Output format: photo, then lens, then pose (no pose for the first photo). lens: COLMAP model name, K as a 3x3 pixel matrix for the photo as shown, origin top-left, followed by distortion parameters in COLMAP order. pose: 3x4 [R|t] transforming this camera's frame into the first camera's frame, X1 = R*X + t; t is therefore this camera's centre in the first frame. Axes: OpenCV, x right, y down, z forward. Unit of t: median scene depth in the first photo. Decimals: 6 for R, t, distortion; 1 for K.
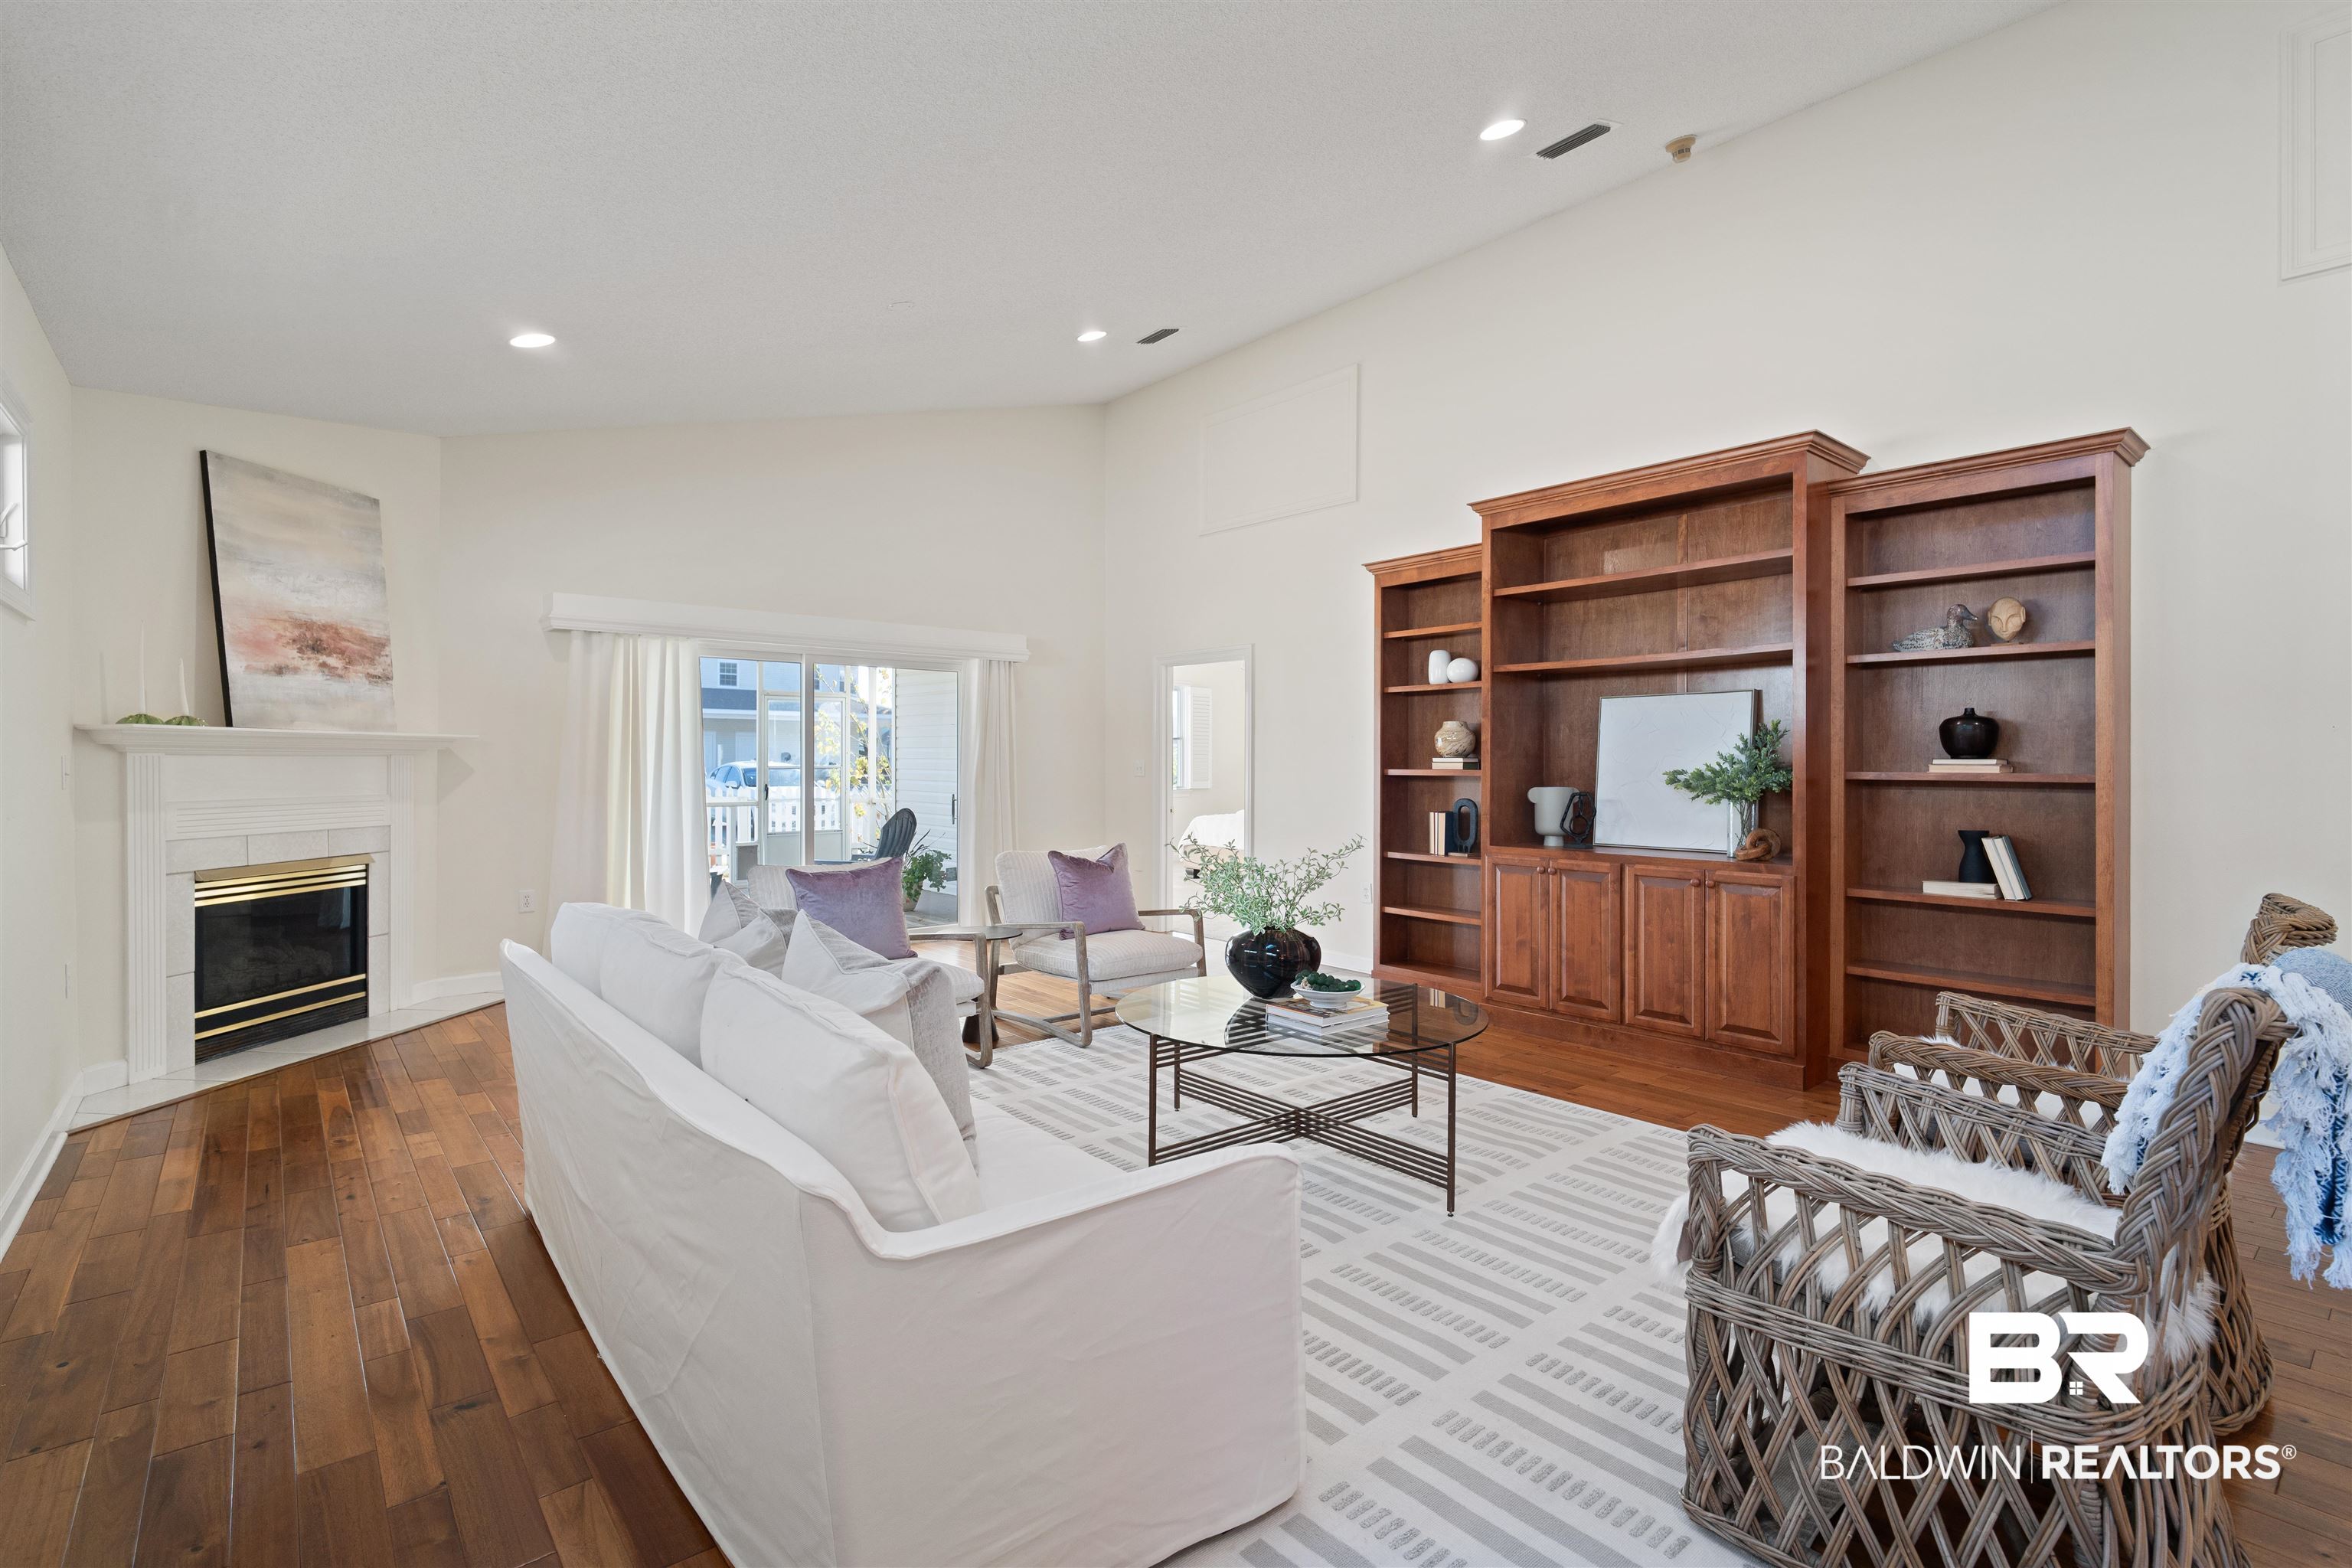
lens RADIAL K [[1090.8, 0, 1180.2], [0, 1090.8, 777.0], [0, 0, 1]] dist [-0.000679, -0.004076]
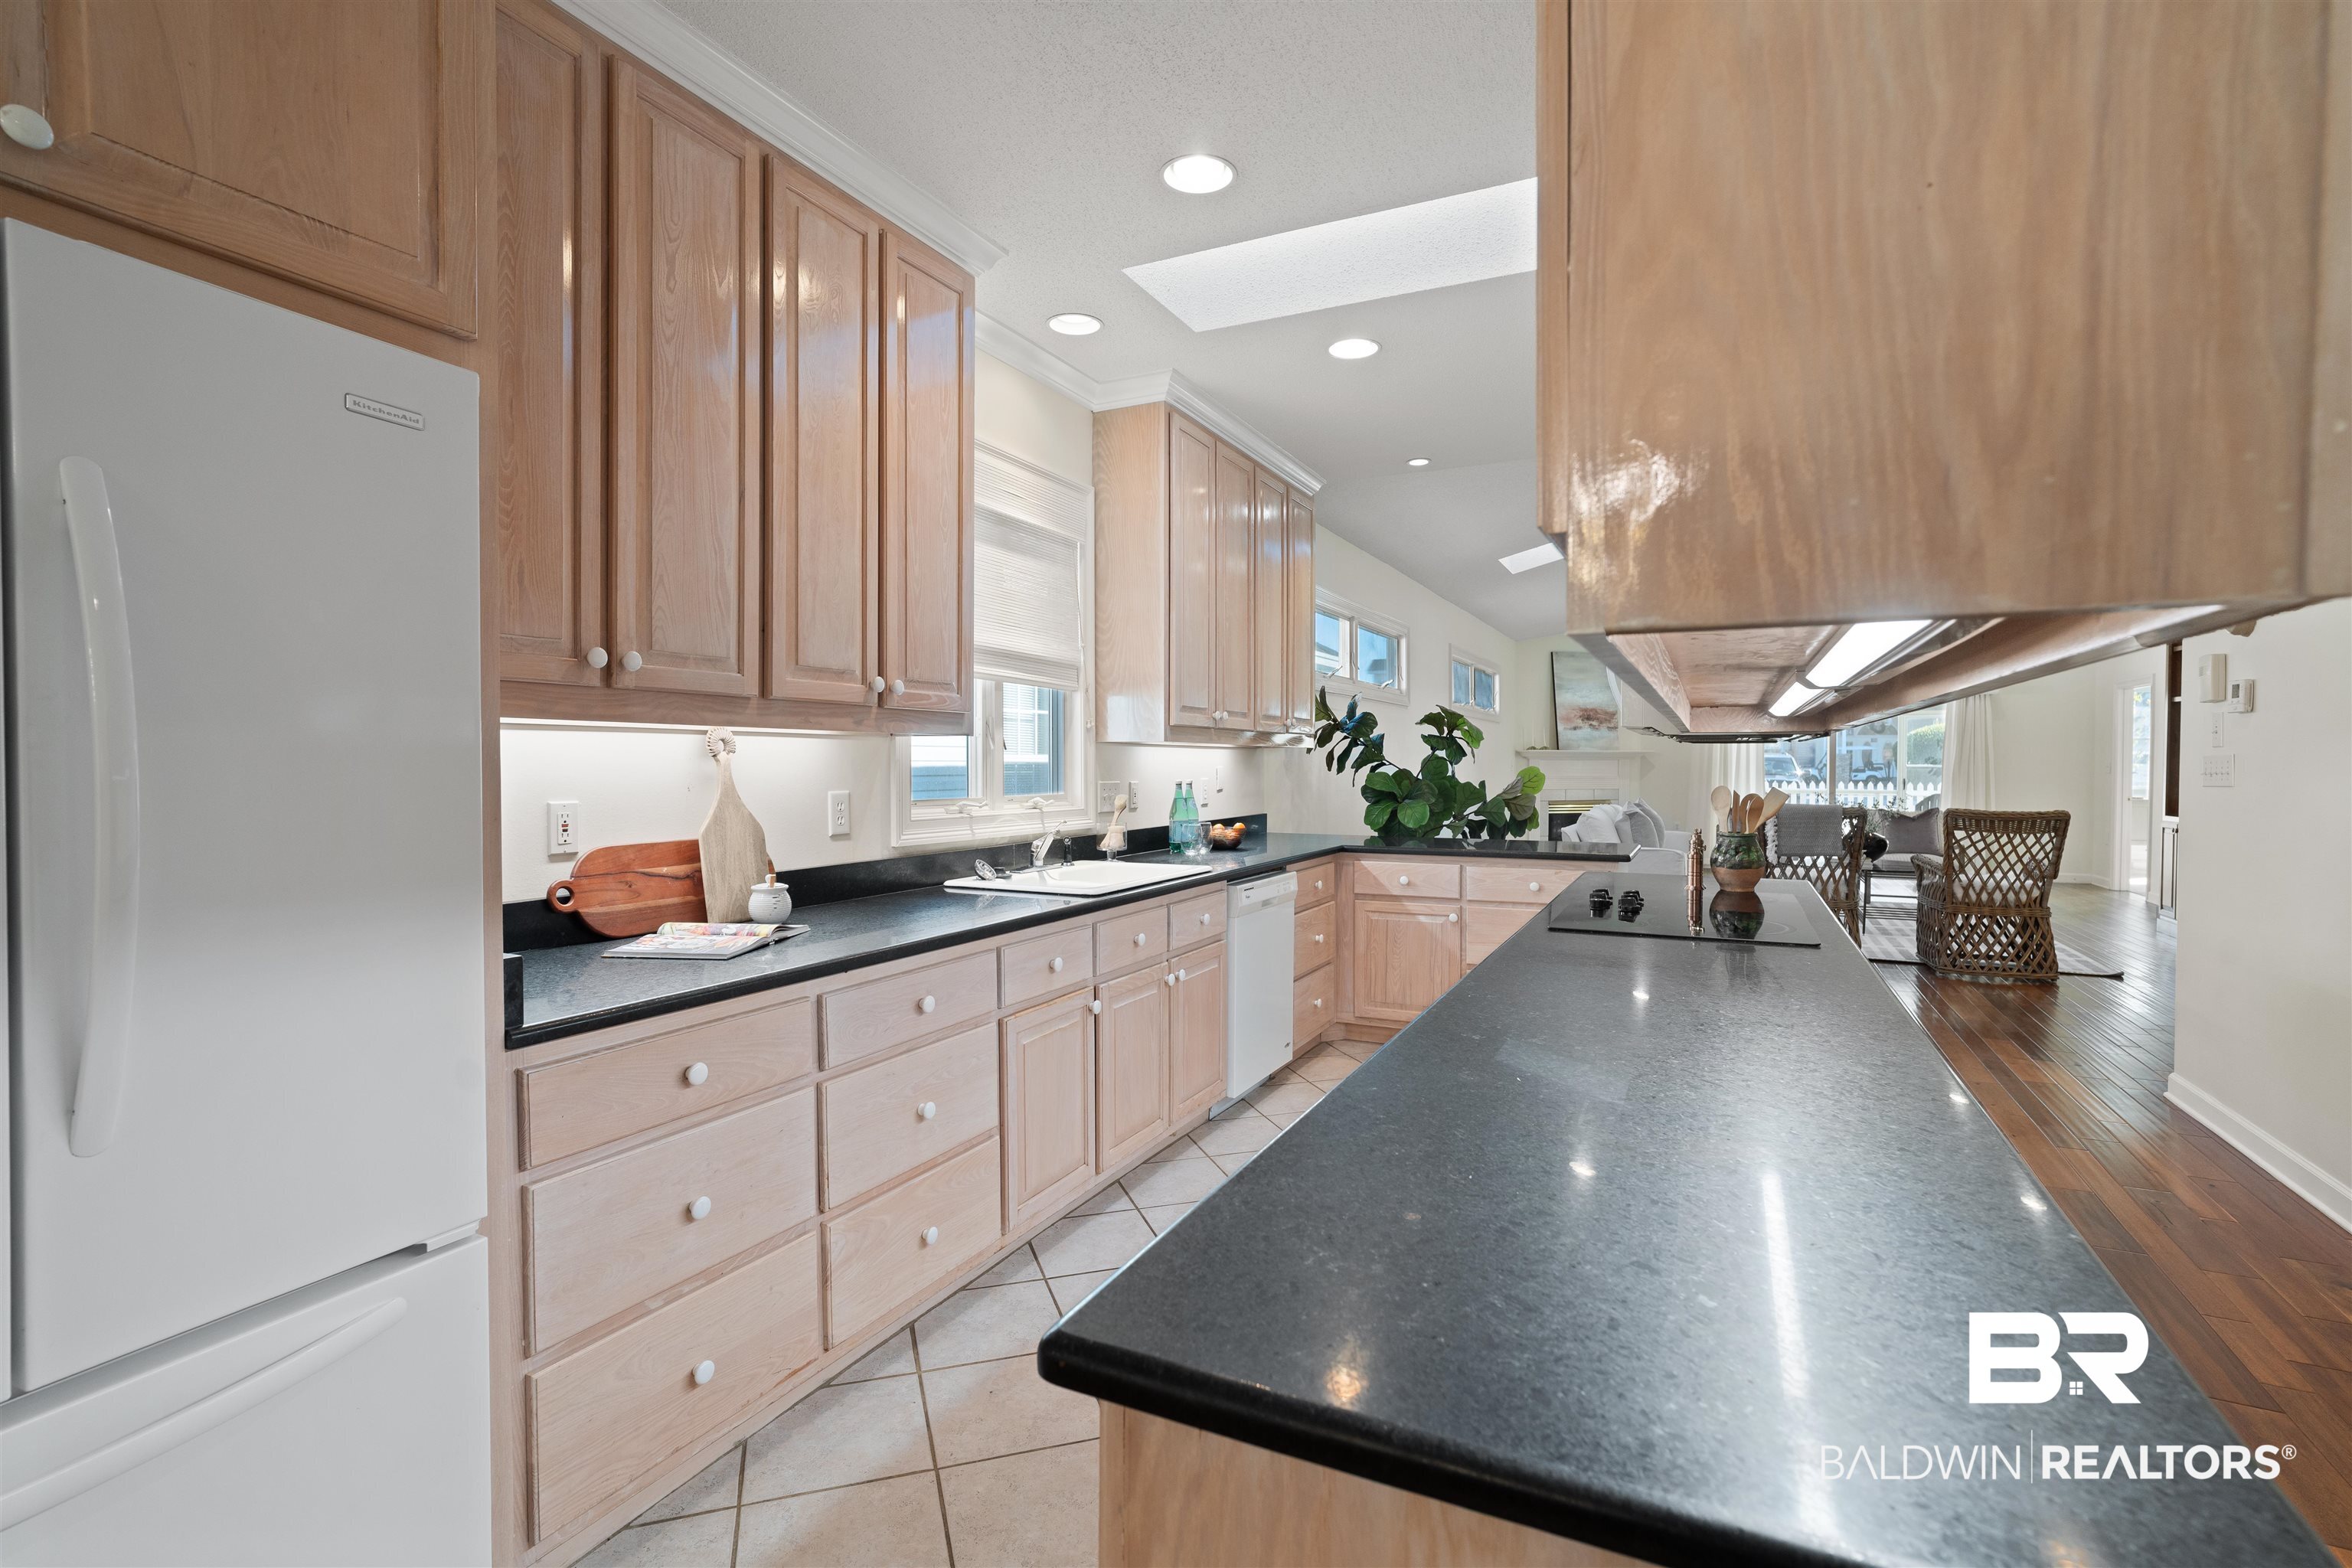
lens RADIAL K [[1098.9, 0, 1179.0], [0, 1098.9, 762.5], [0, 0, 1]] dist [-0.012638, -0.000123]
pose [[0.402764, -0.001680, -0.915302, 1.240029], [-0.013974, 0.999870, -0.007984, 0.021119], [0.915197, 0.016006, 0.402688, -0.969257]]
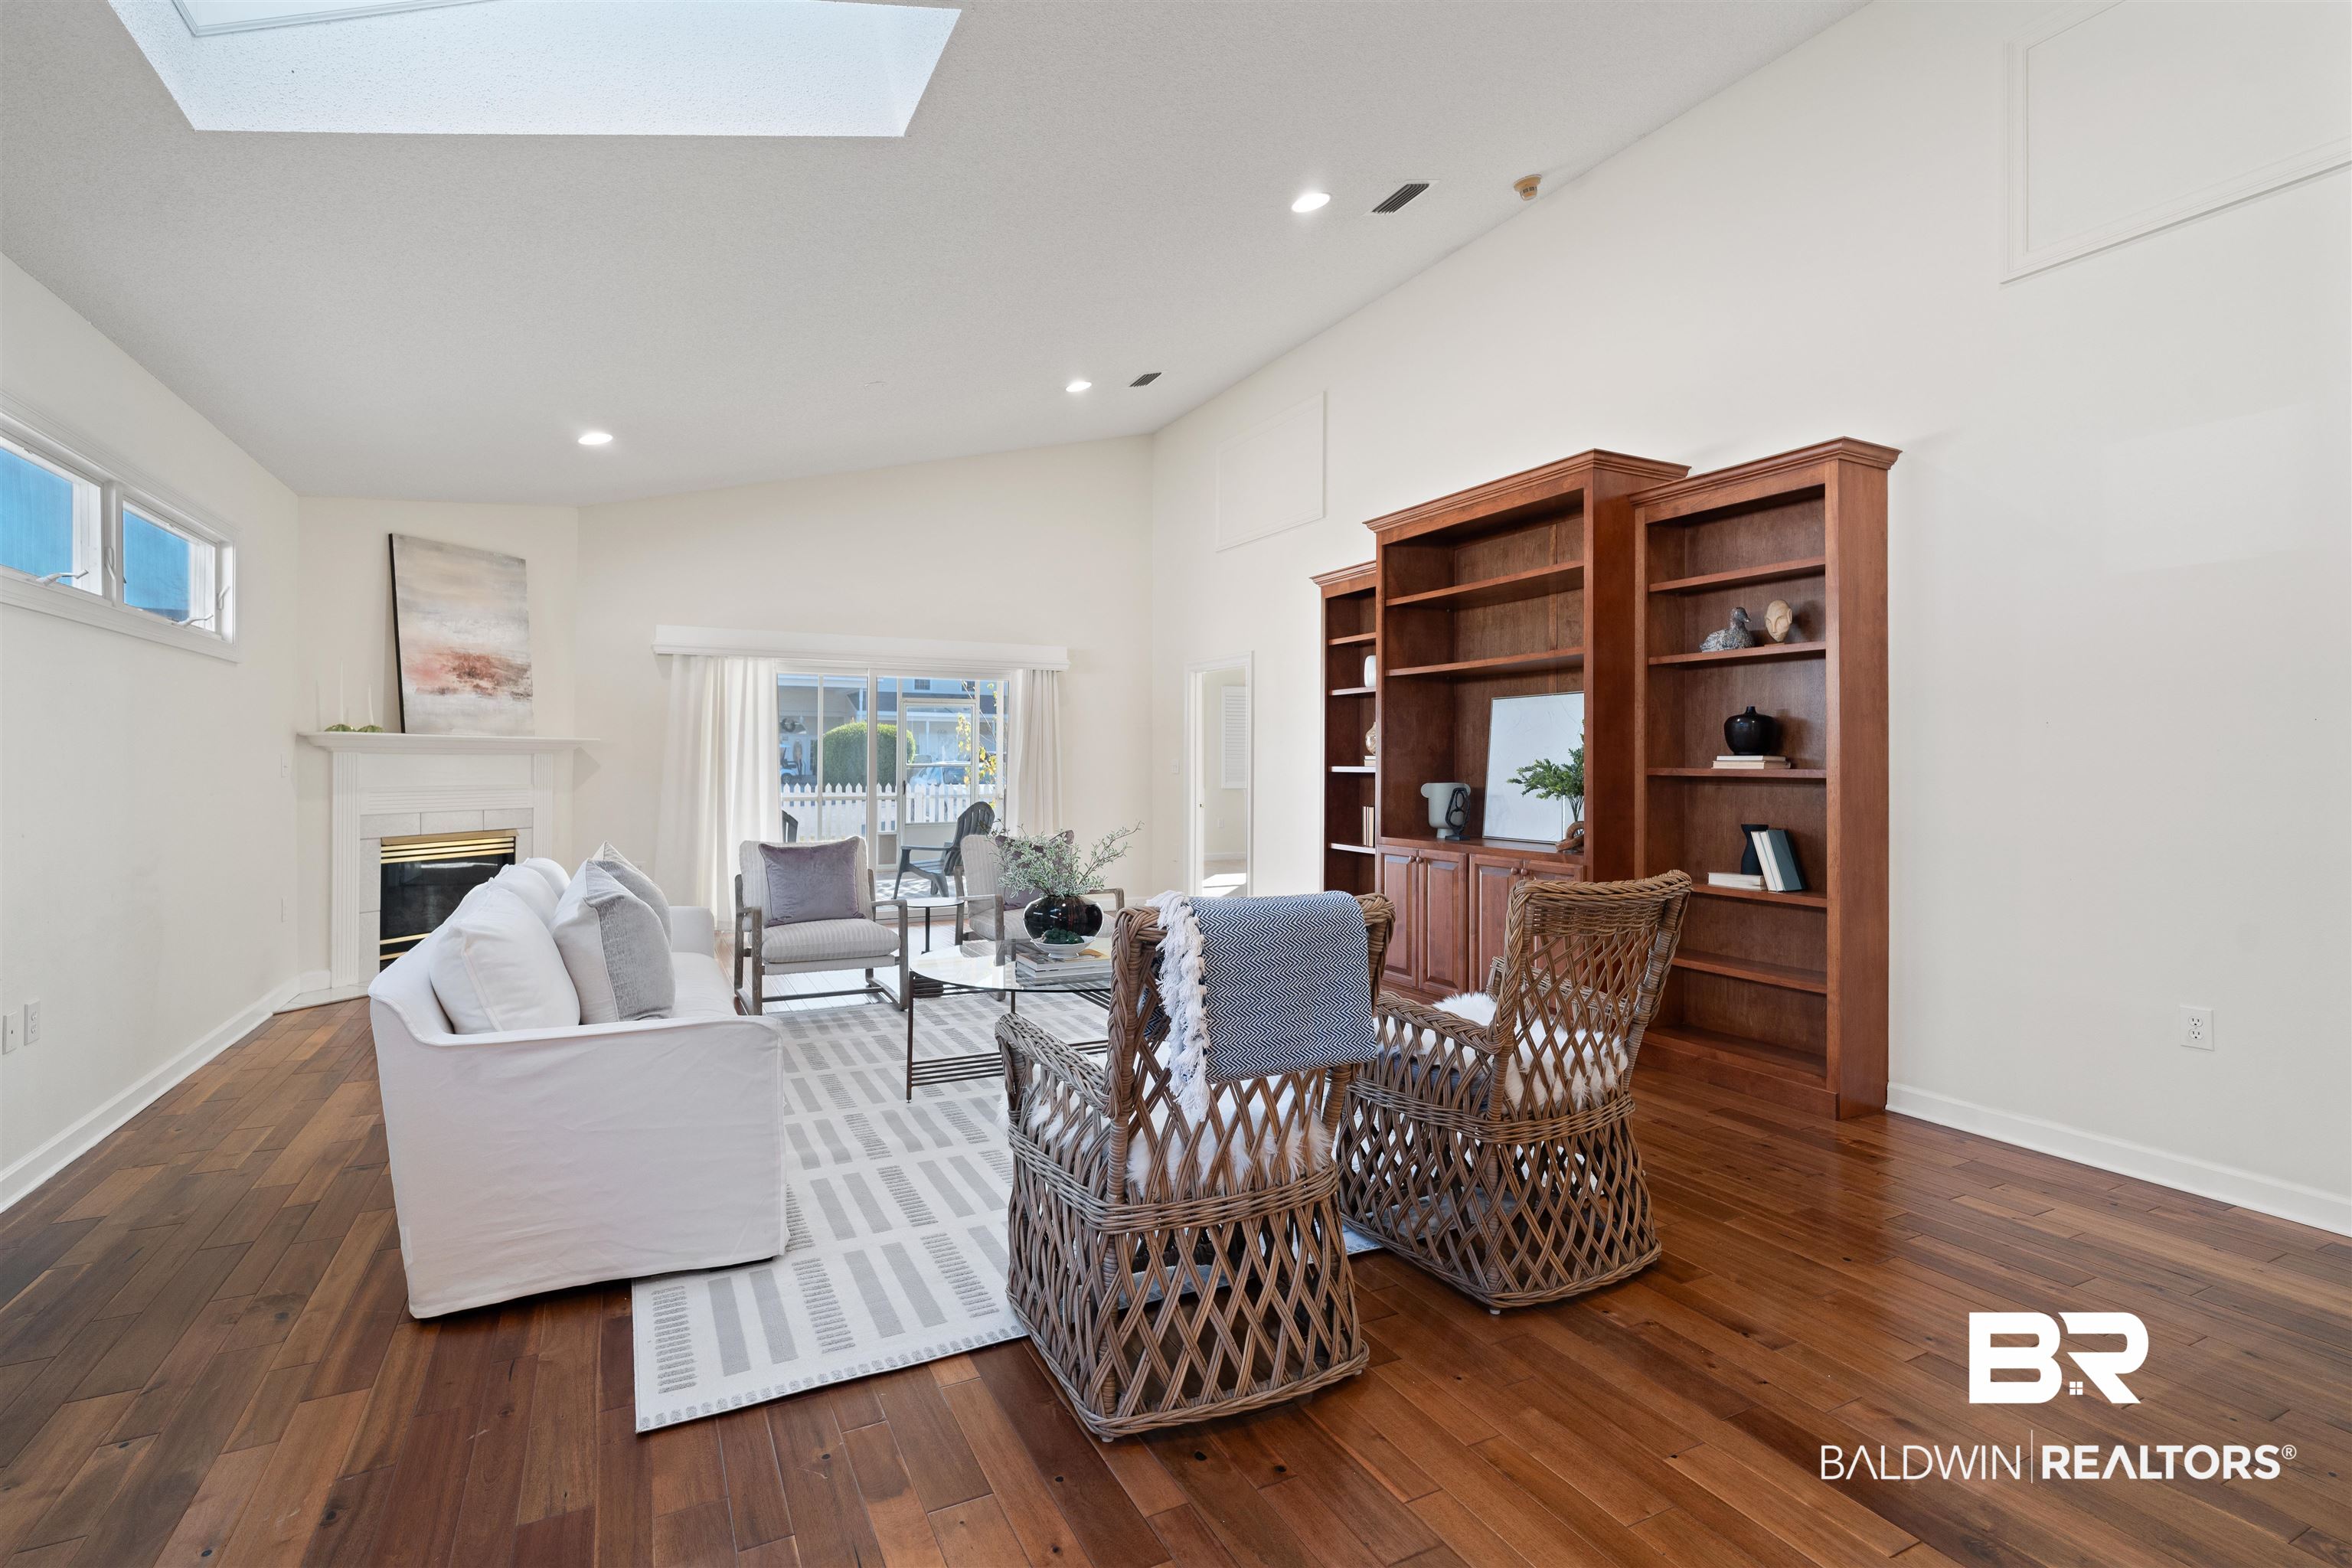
lens RADIAL K [[1098.9, 0, 1179.0], [0, 1098.9, 762.5], [0, 0, 1]] dist [-0.012638, -0.000123]
pose [[0.974864, 0.000893, -0.222798, 0.366294], [-0.003997, 0.999901, -0.013477, 0.005297], [0.222764, 0.014029, 0.974771, -0.119312]]
